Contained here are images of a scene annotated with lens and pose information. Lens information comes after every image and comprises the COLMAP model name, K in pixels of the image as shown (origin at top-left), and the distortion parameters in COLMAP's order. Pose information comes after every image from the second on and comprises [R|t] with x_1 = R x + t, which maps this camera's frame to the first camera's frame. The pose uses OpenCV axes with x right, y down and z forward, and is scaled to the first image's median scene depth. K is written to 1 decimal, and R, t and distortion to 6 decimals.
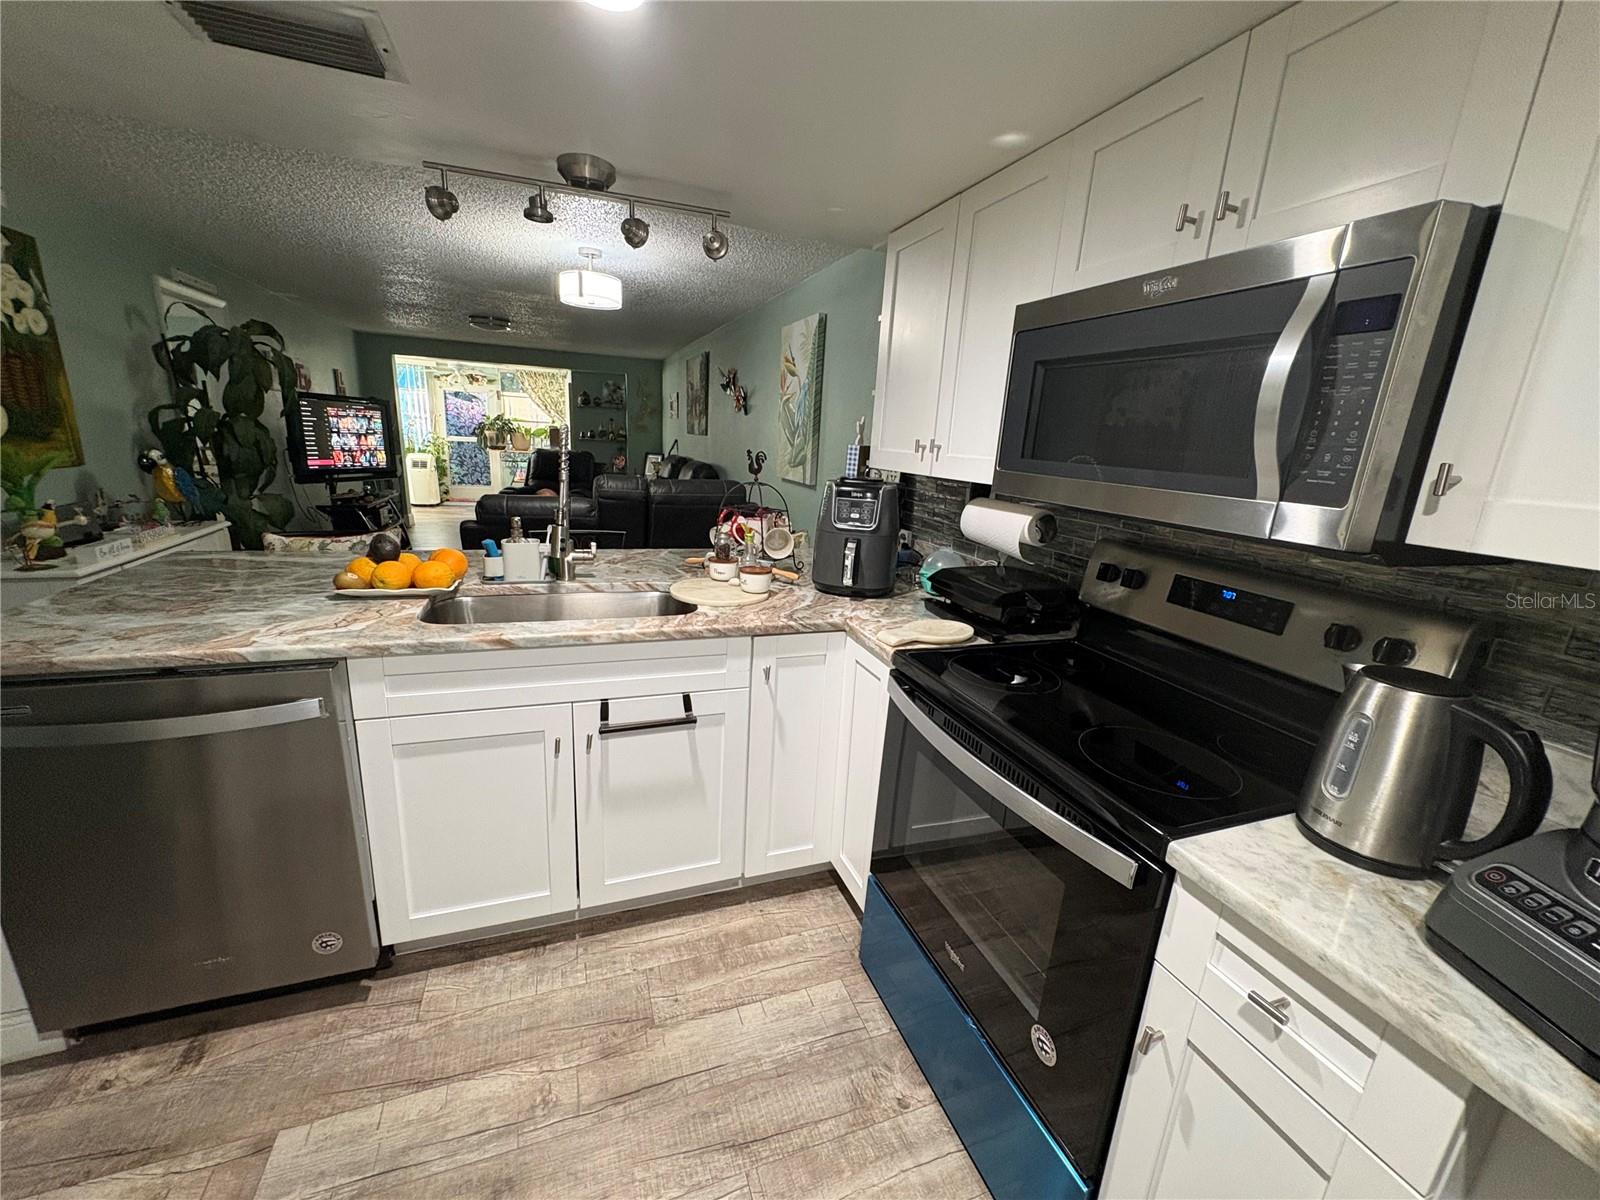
lens RADIAL K [[646.1, 0, 800.0], [0, 646.1, 600.0], [0, 0, 1]] dist [-0.002034, -0.000047]
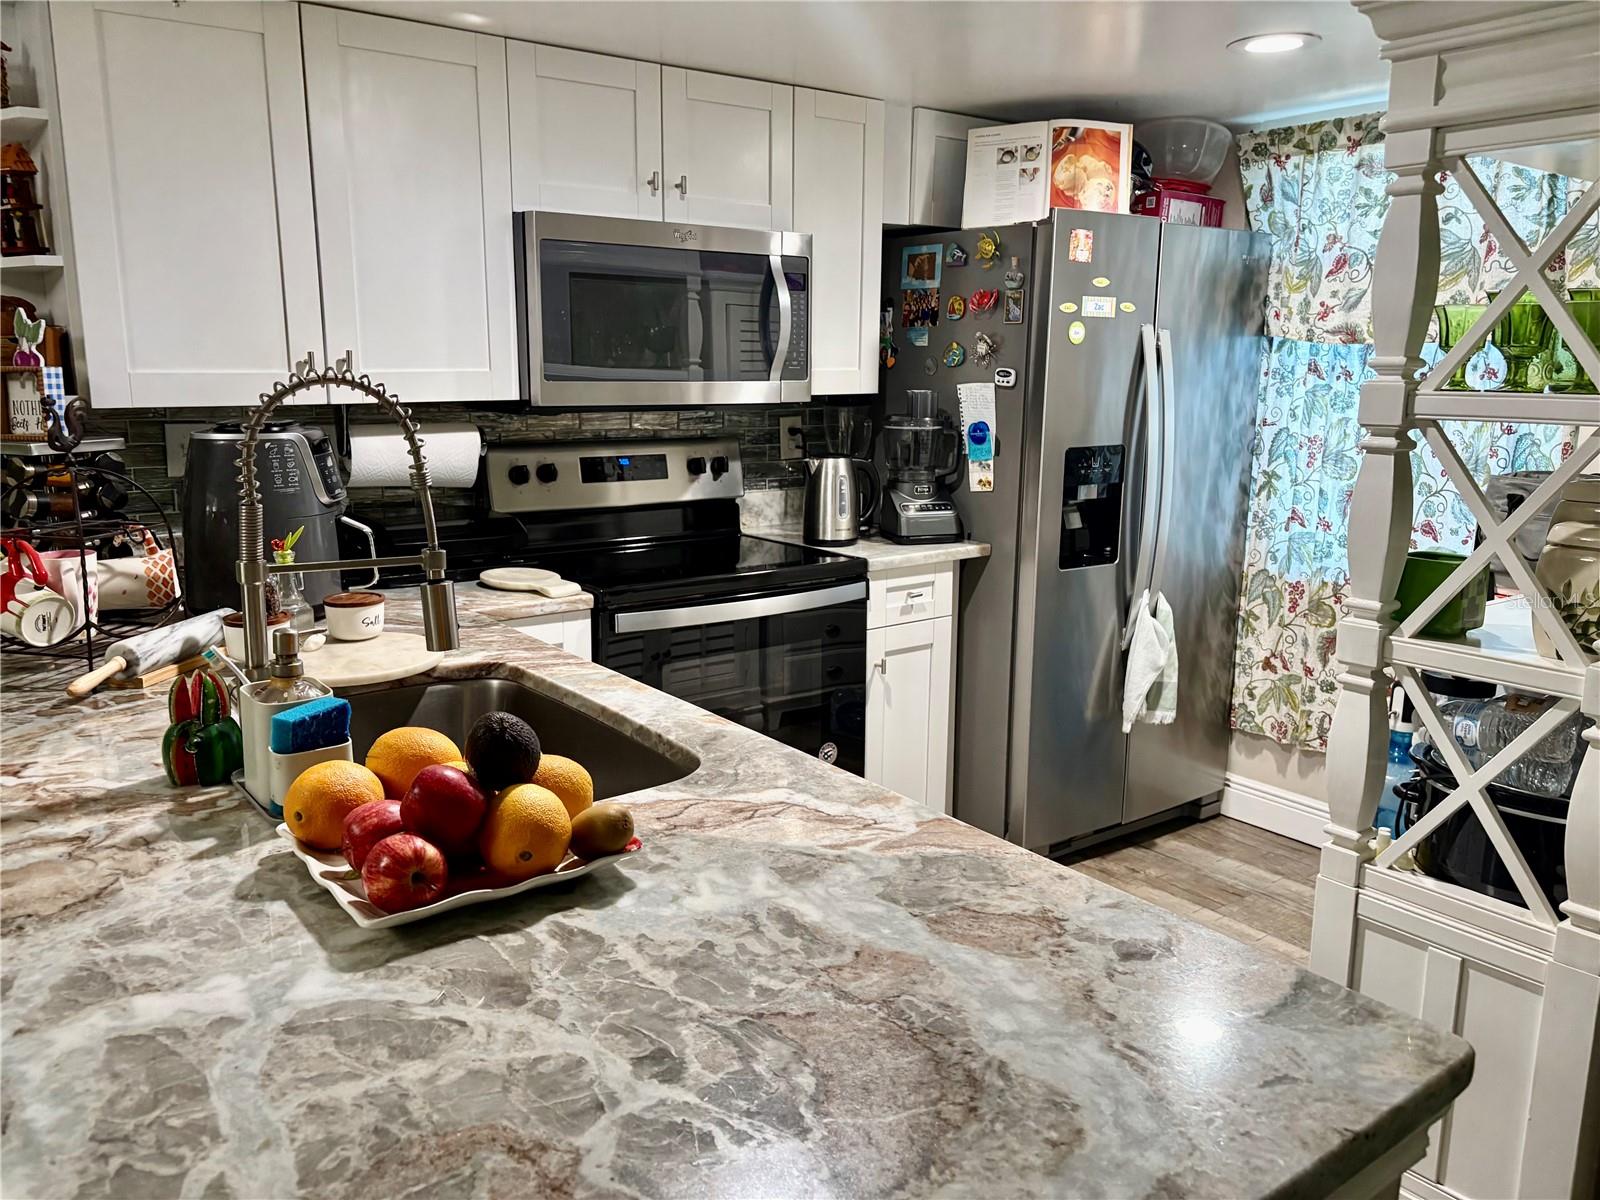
lens RADIAL K [[1228.3, 0, 800.0], [0, 1228.3, 600.0], [0, 0, 1]] dist [0.046671, -0.050199]
pose [[-0.297796, -0.248599, 0.921692, -1.637782], [0.213047, 0.923839, 0.318013, -0.426552], [-0.930553, 0.291067, -0.222152, 1.221182]]
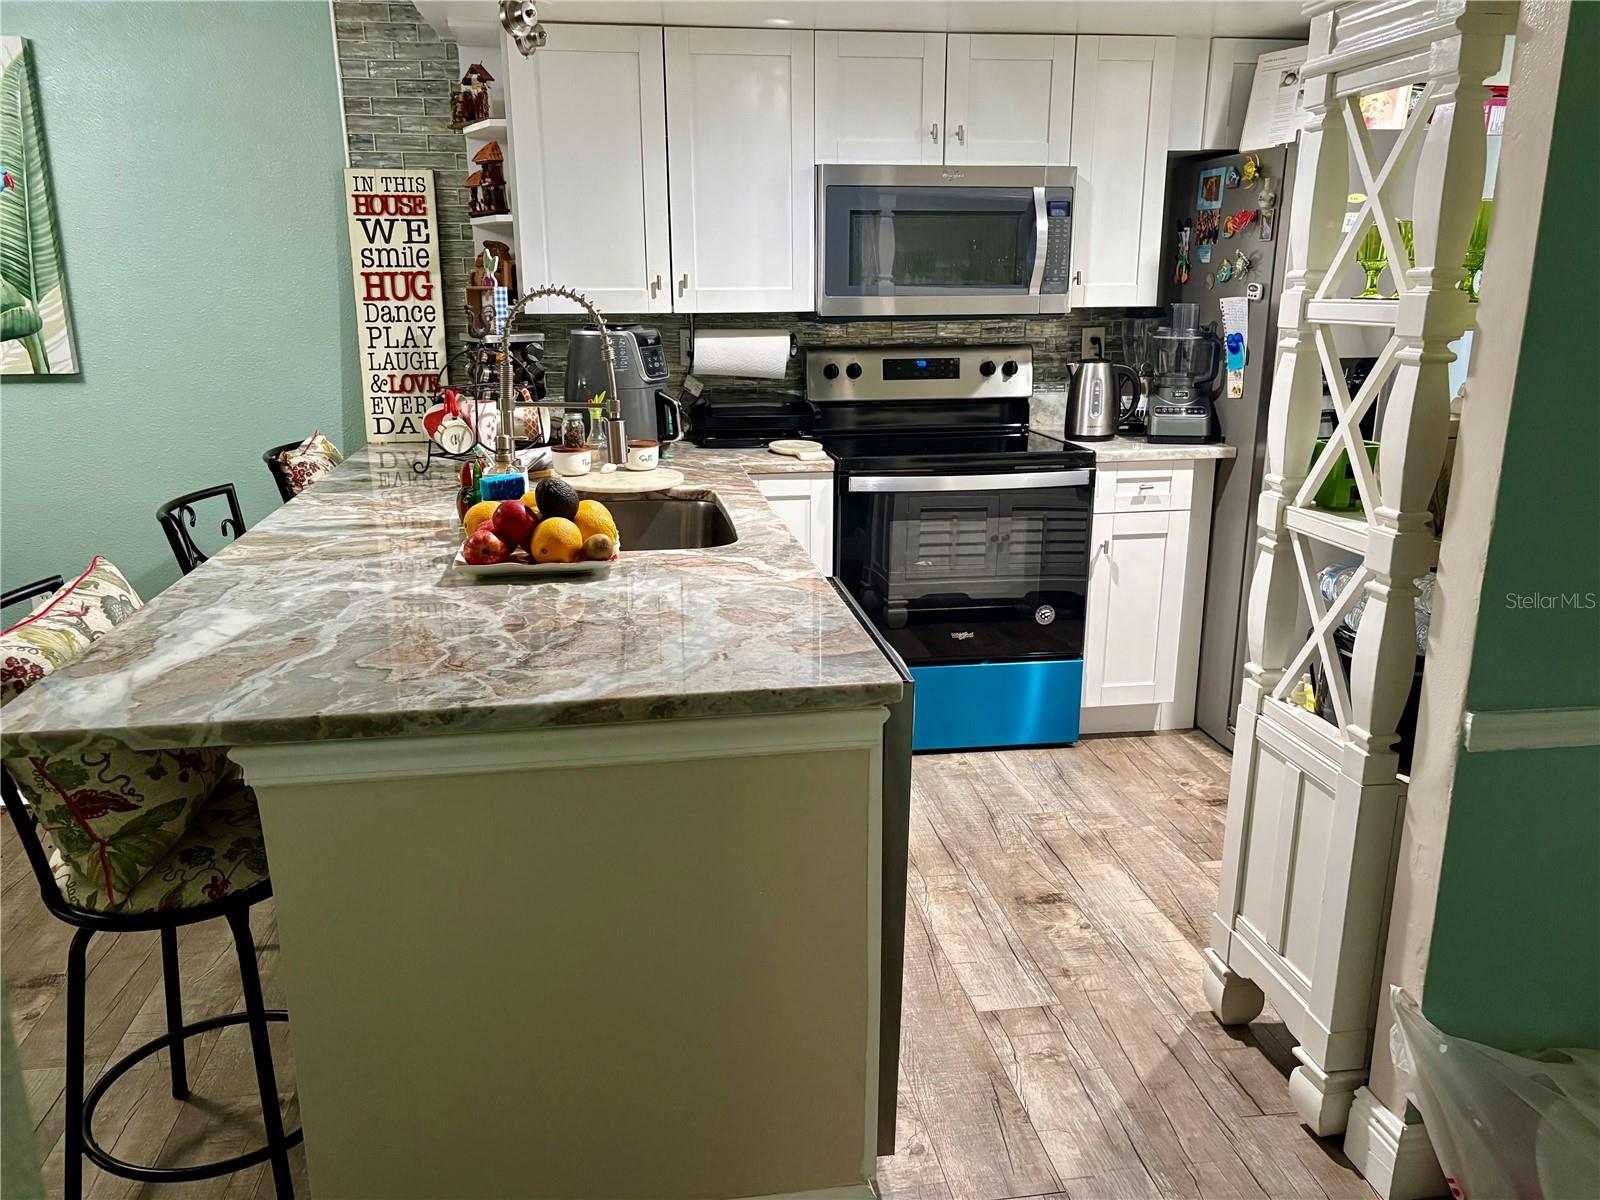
lens RADIAL K [[1244.2, 0, 800.0], [0, 1244.2, 600.0], [0, 0, 1]] dist [0.050113, 0.000769]
pose [[0.186472, -0.306776, 0.933336, -2.253859], [0.258144, 0.931918, 0.254736, -0.301866], [-0.947940, 0.193434, 0.252969, 0.590675]]
